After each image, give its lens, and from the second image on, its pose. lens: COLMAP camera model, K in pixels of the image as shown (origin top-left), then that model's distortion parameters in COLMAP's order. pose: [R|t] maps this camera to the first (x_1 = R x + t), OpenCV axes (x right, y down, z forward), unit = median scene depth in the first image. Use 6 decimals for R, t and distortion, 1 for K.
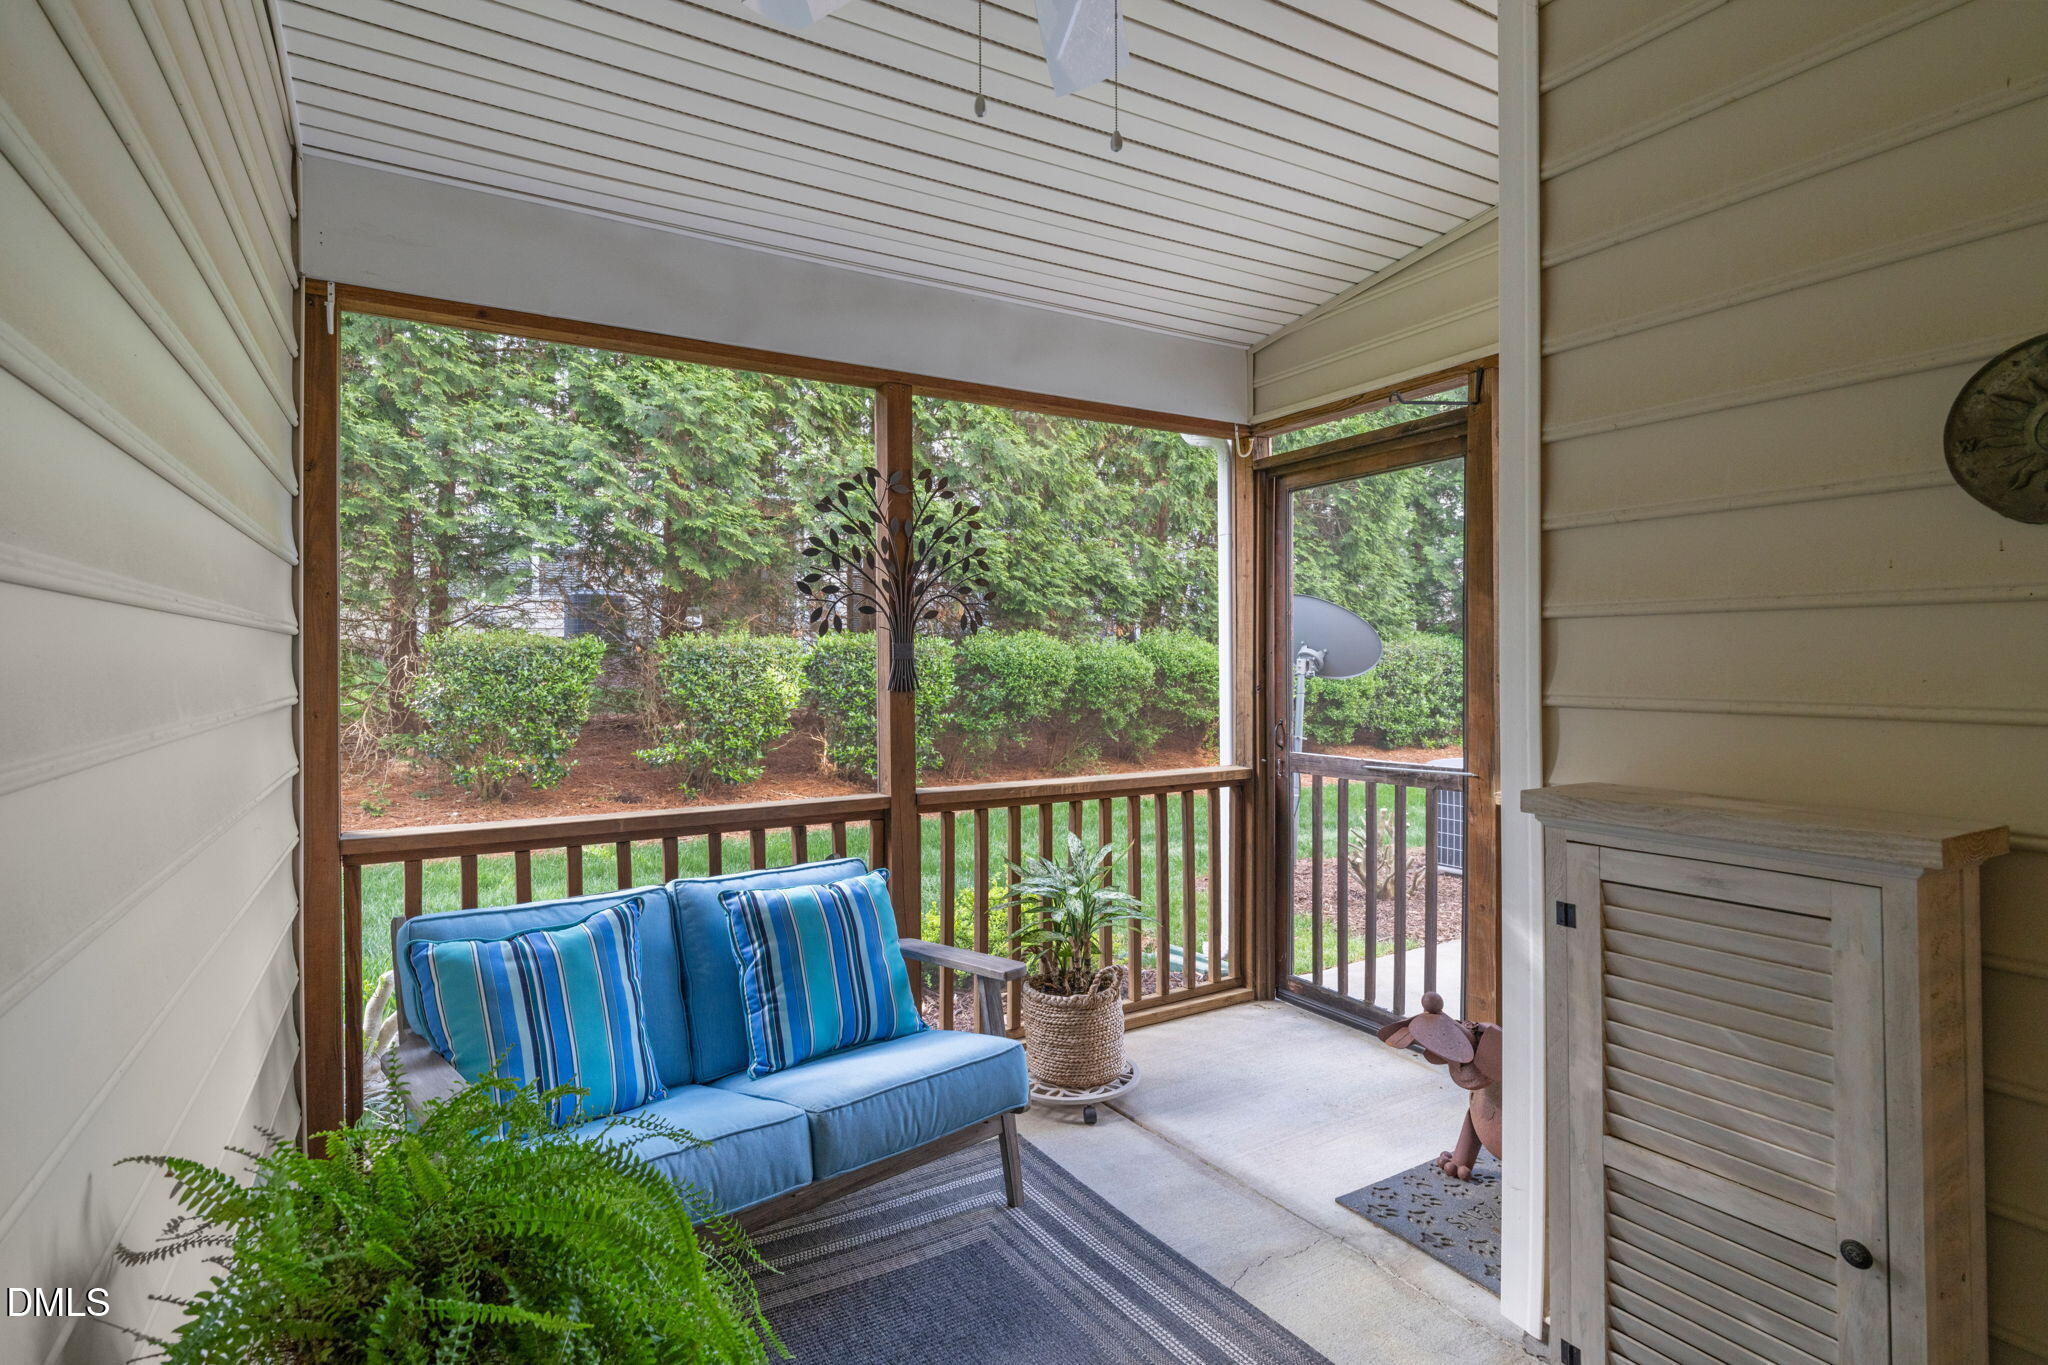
lens RADIAL K [[966.4, 0, 1002.2], [0, 966.4, 667.4], [0, 0, 1]] dist [-0.002803, -0.000833]
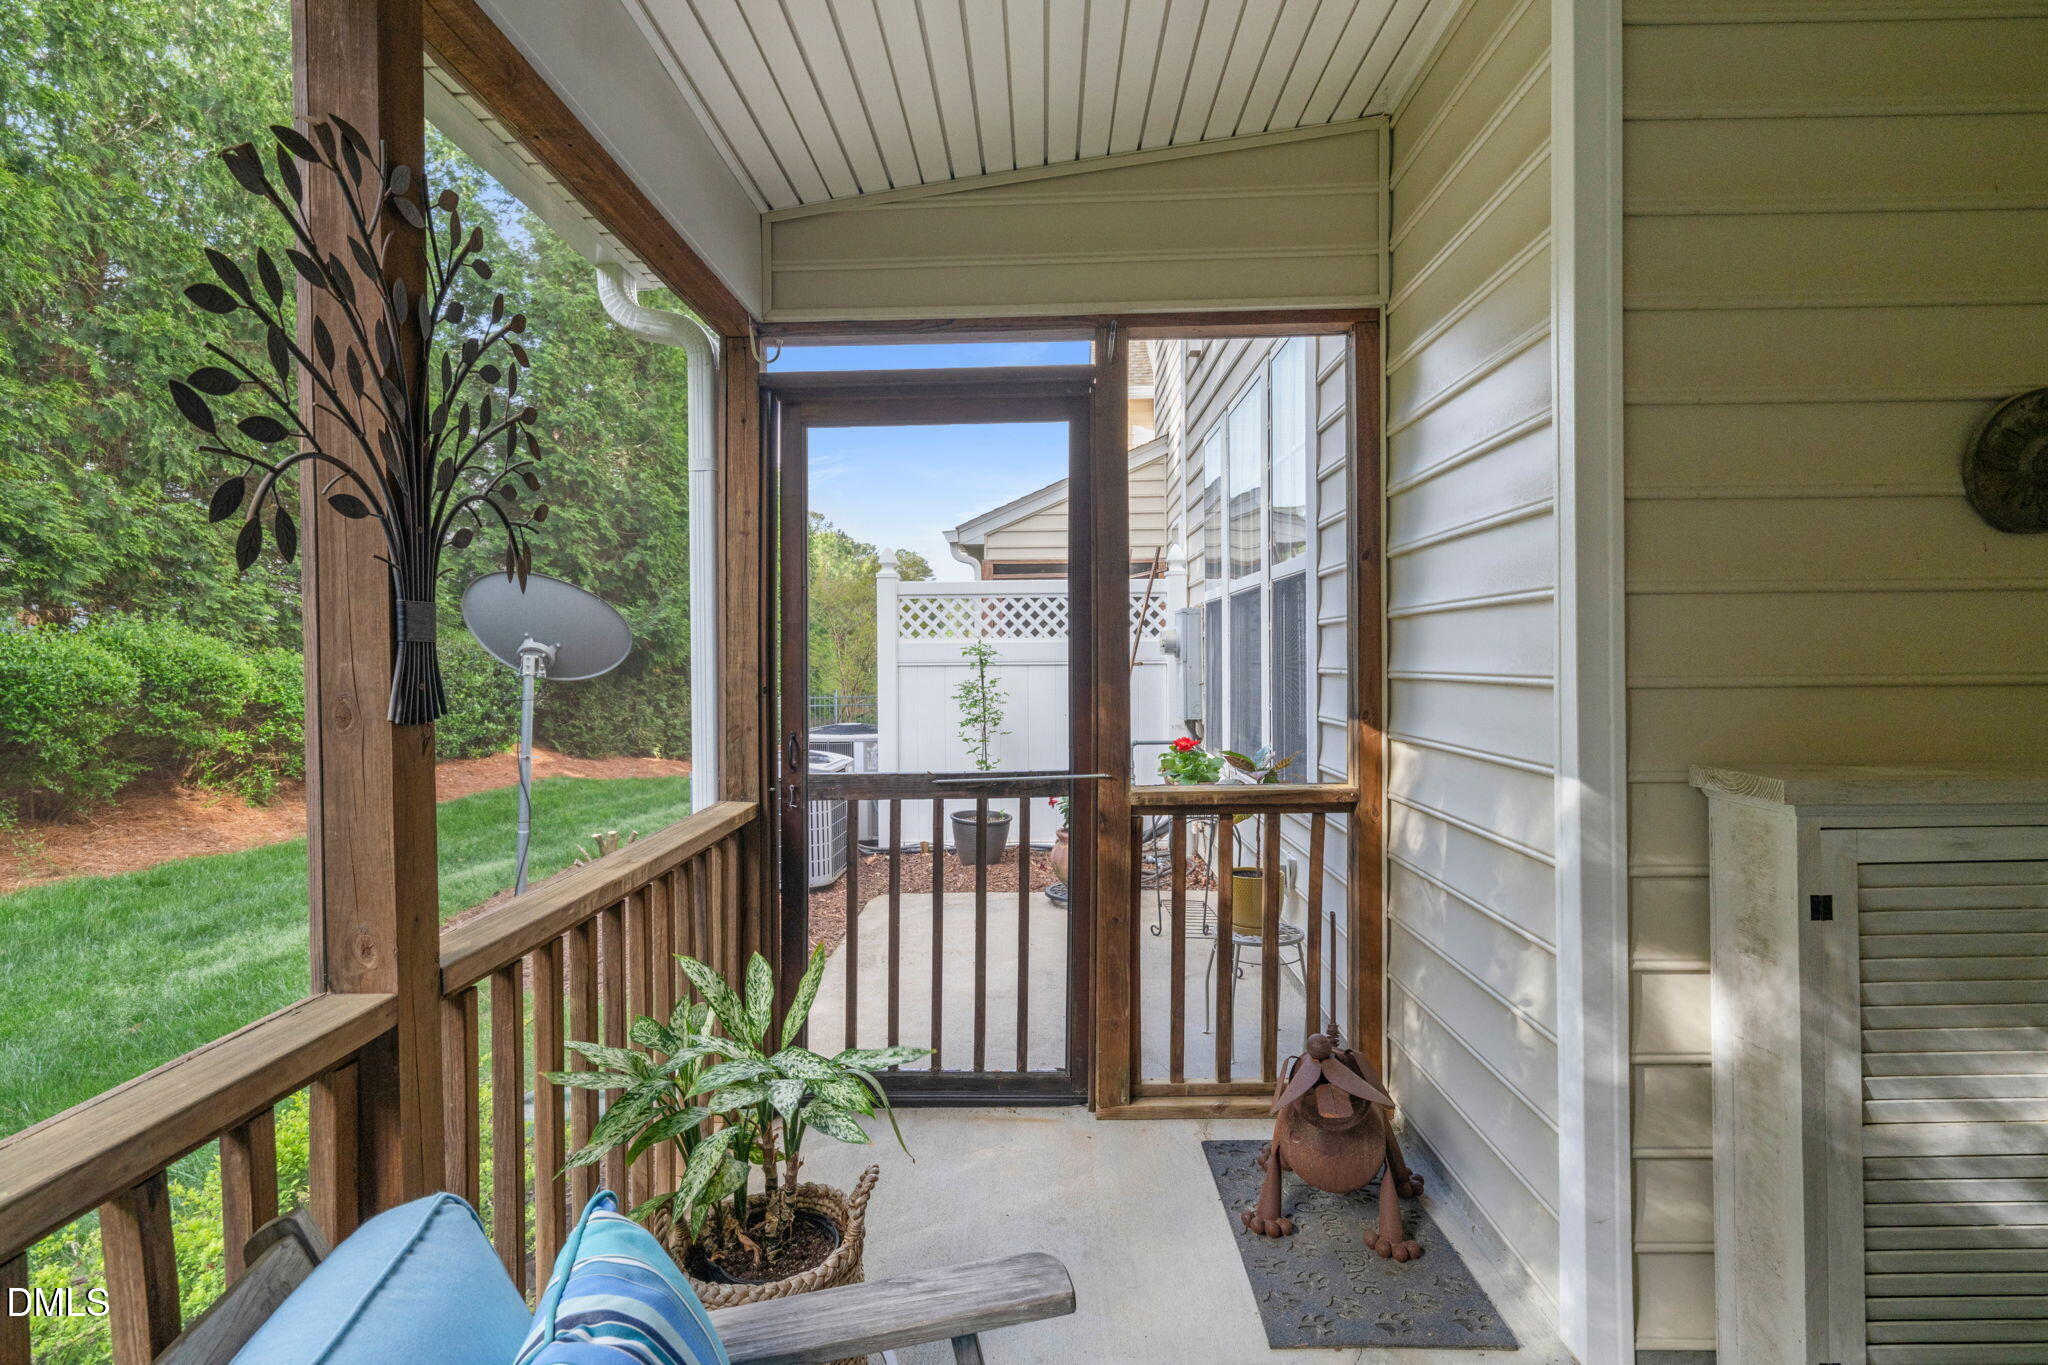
lens RADIAL K [[966.4, 0, 1002.2], [0, 966.4, 667.4], [0, 0, 1]] dist [-0.002803, -0.000833]
pose [[0.535731, -0.013102, 0.844287, -0.250973], [0.014517, 0.999875, 0.006305, 0.002463], [-0.844264, 0.008879, 0.535854, 0.469772]]
